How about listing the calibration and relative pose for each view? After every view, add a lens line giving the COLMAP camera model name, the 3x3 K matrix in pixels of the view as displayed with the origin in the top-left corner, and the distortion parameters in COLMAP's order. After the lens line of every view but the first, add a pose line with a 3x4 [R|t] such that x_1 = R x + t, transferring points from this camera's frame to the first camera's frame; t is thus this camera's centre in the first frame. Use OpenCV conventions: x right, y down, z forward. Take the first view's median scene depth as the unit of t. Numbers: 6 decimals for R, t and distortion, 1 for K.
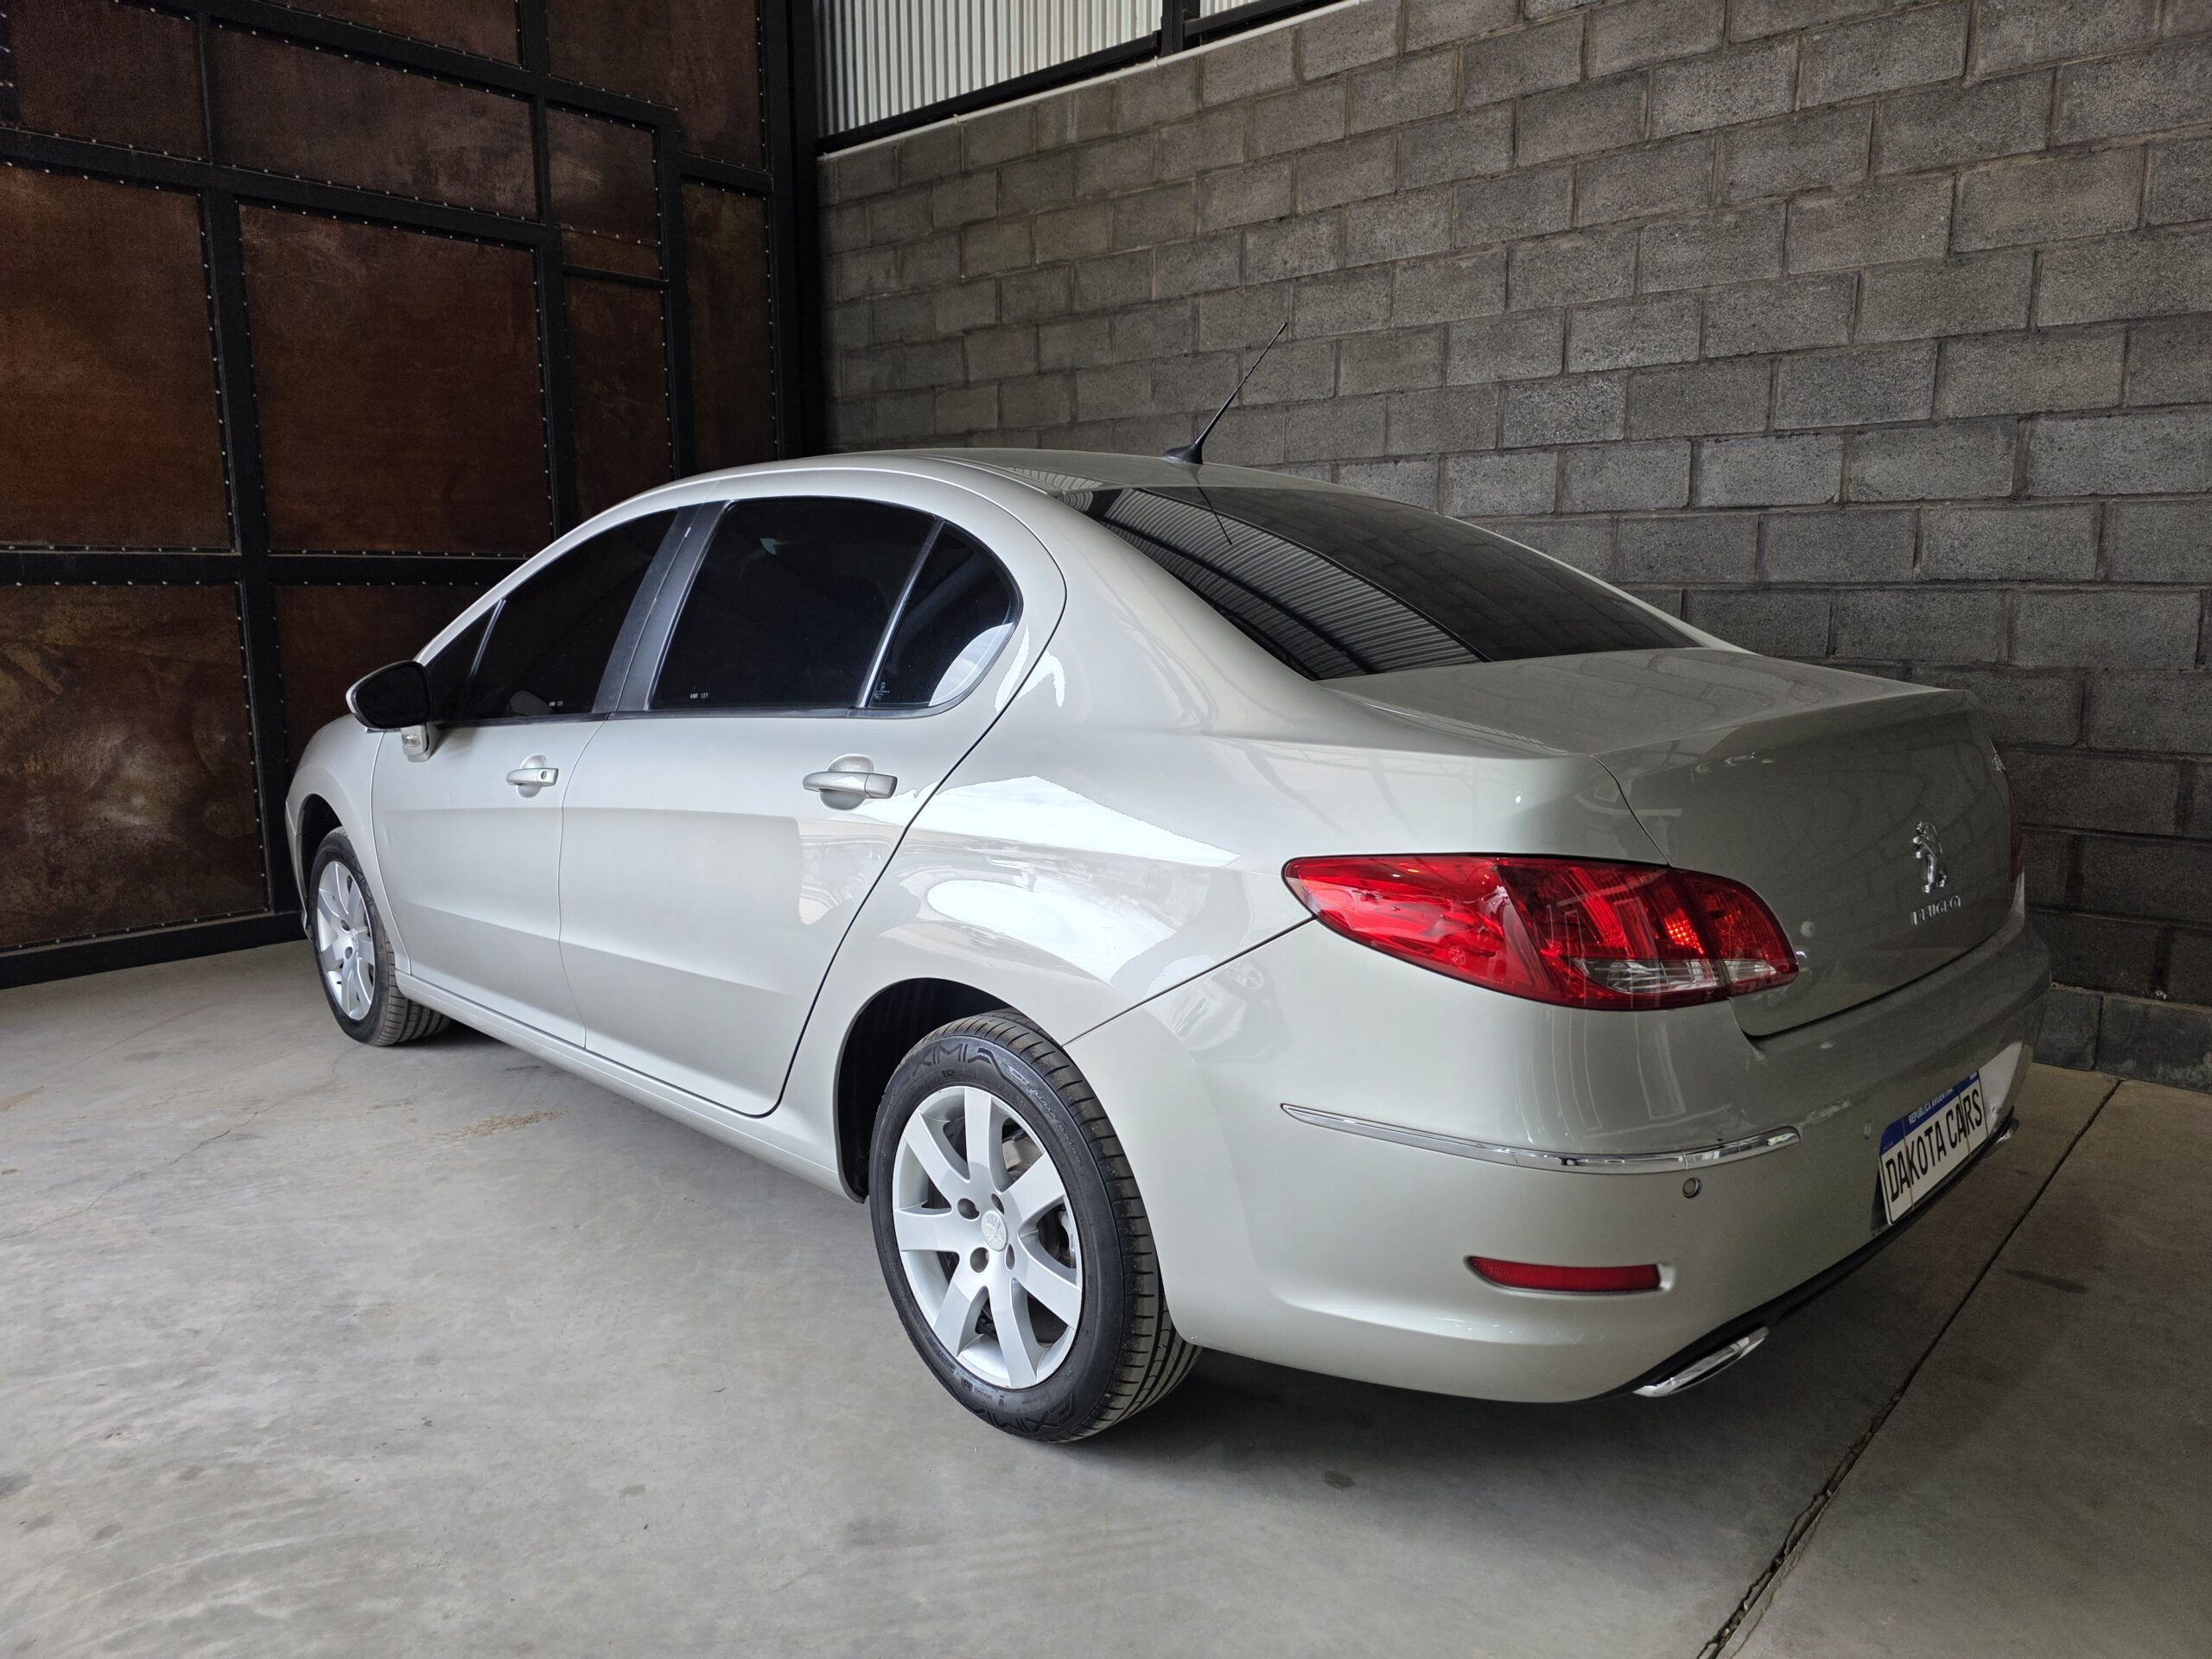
lens RADIAL K [[1480.0, 0, 1106.0], [0, 1480.0, 829.5], [0, 0, 1]] dist [0.027673, -0.026869]
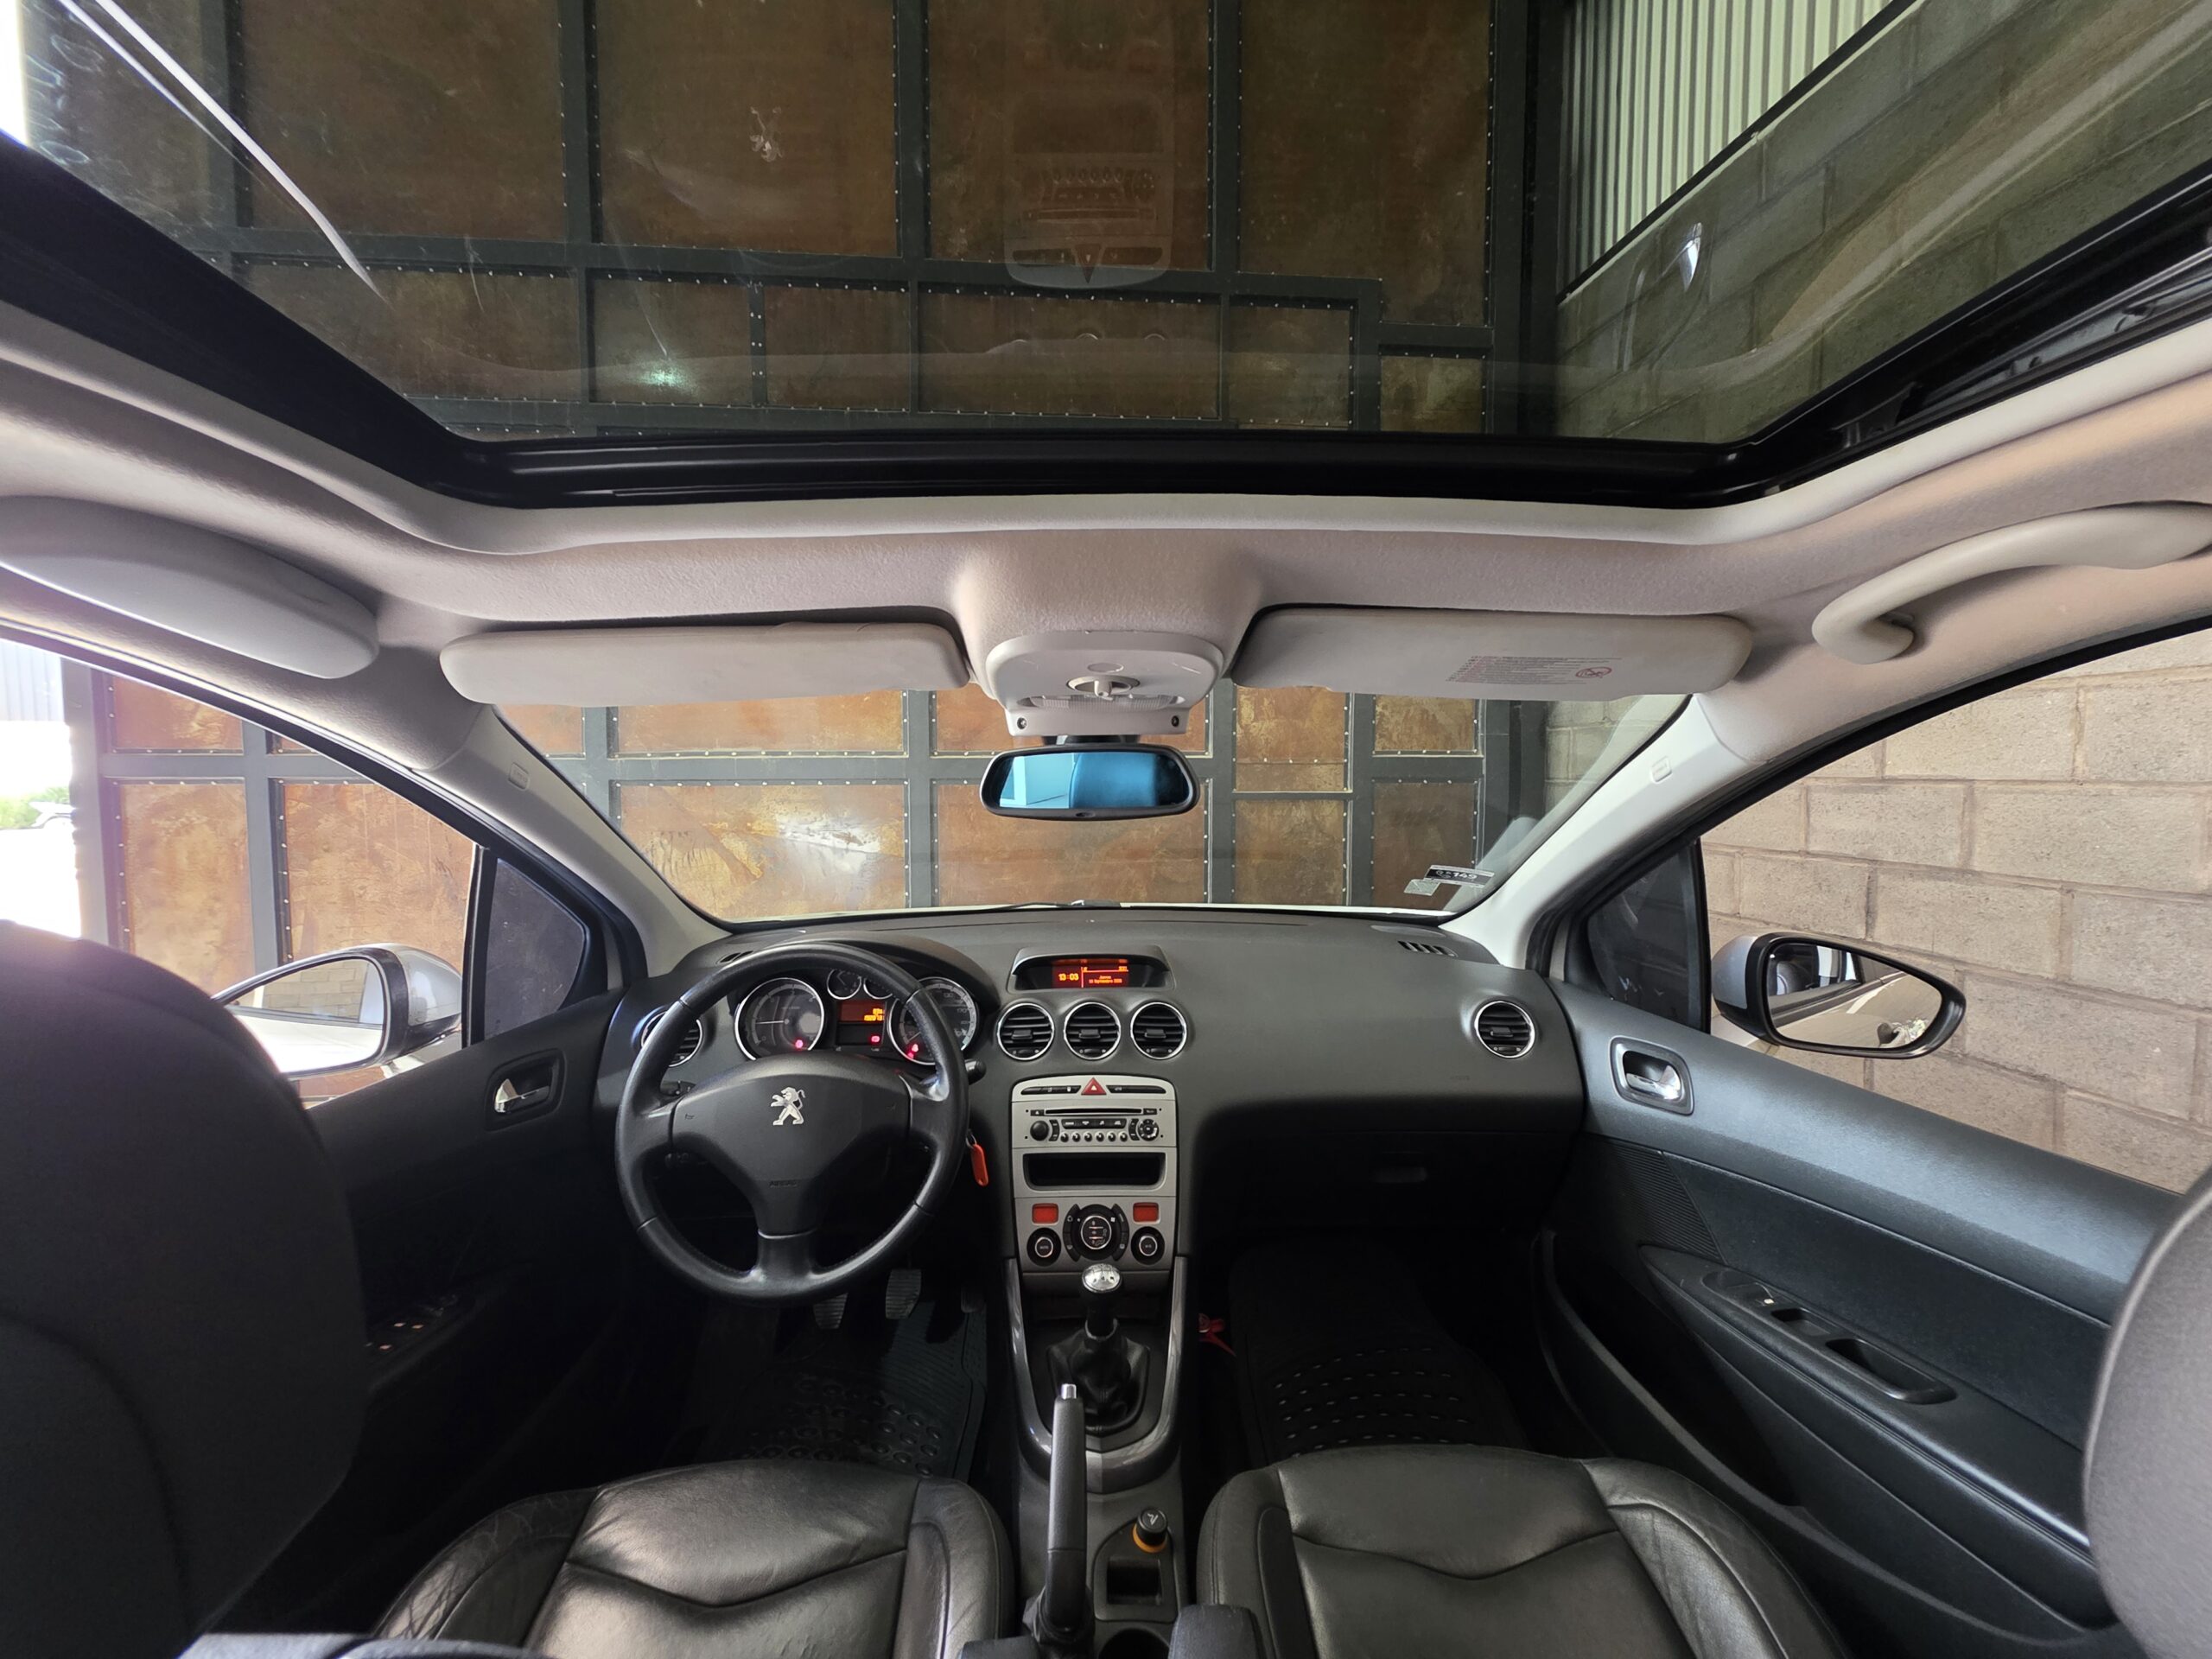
lens RADIAL K [[866.5, 0, 1094.6], [0, 866.5, 816.7], [0, 0, 1]] dist [0.001997, 0.000190]
pose [[0.719427, 0.023834, -0.694159, -0.041054], [-0.110537, 0.990603, -0.080549, -0.113619], [0.685716, 0.134680, 0.715301, 0.698899]]
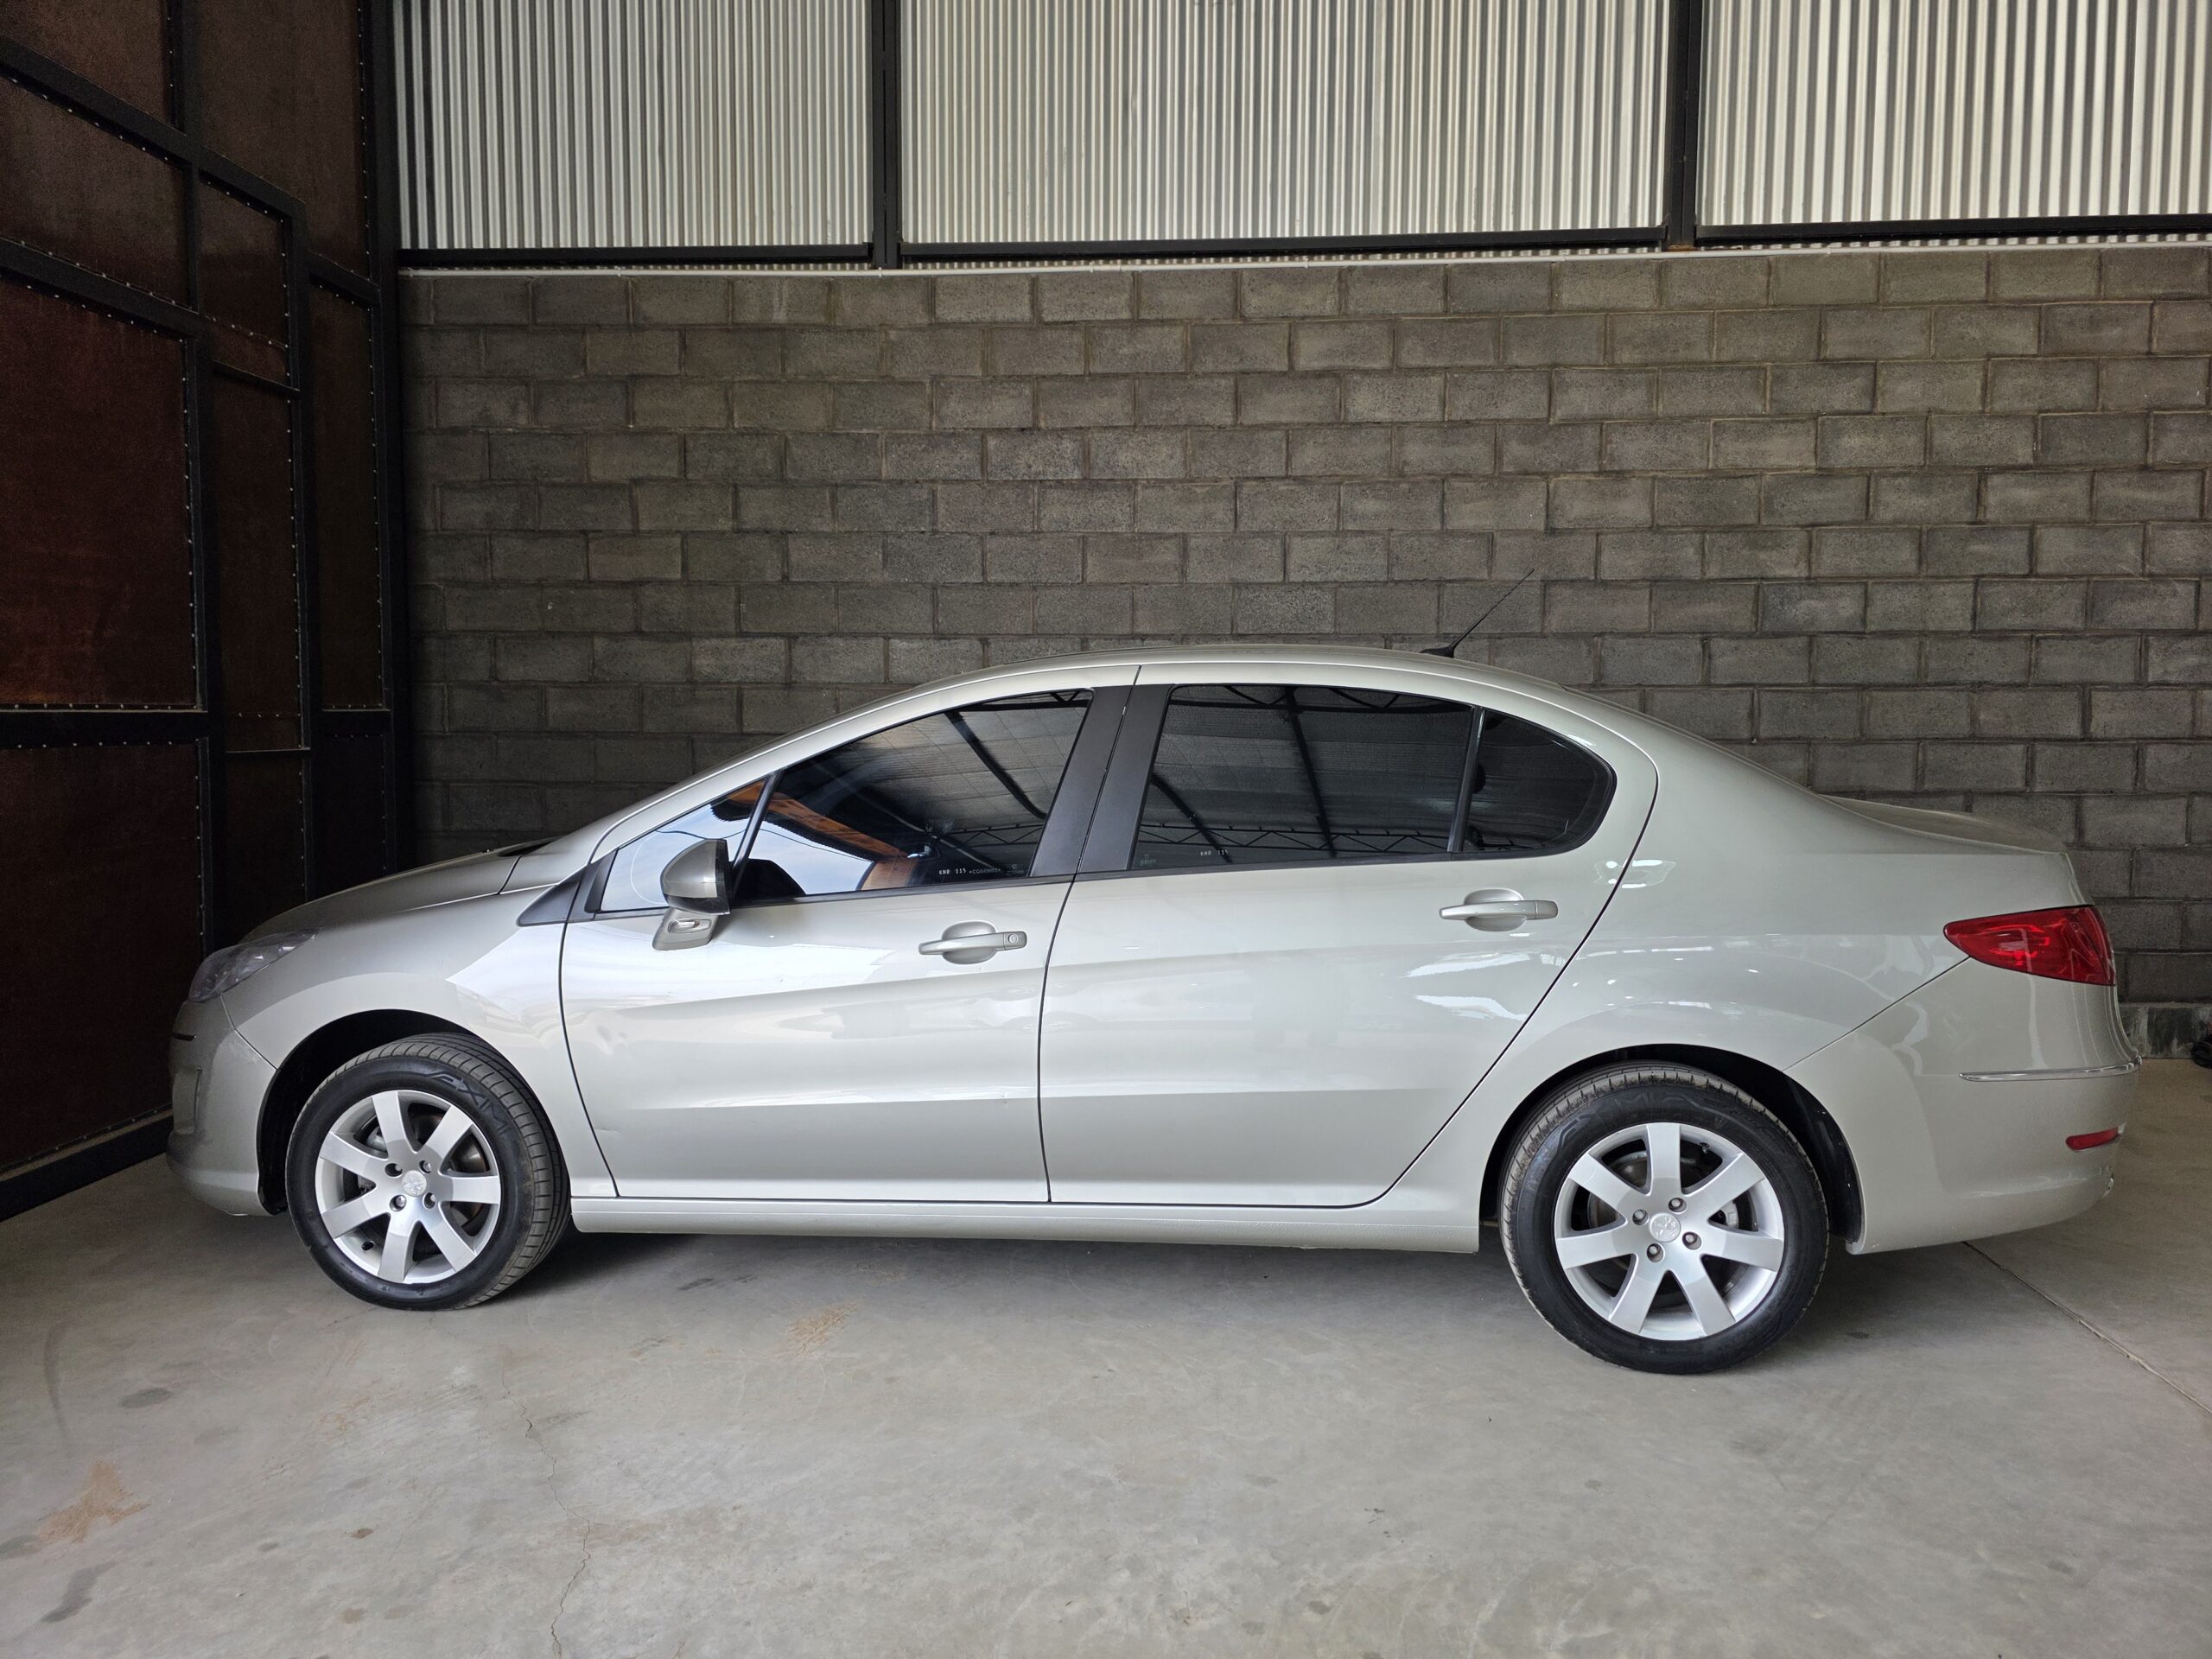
lens RADIAL K [[1482.9, 0, 1102.7], [0, 1482.9, 805.4], [0, 0, 1]] dist [0.061284, -0.061433]
pose [[0.785634, -0.036756, 0.617599, -0.625399], [0.098869, 0.992864, -0.066678, -0.035550], [-0.610741, 0.113446, 0.783661, 0.083426]]
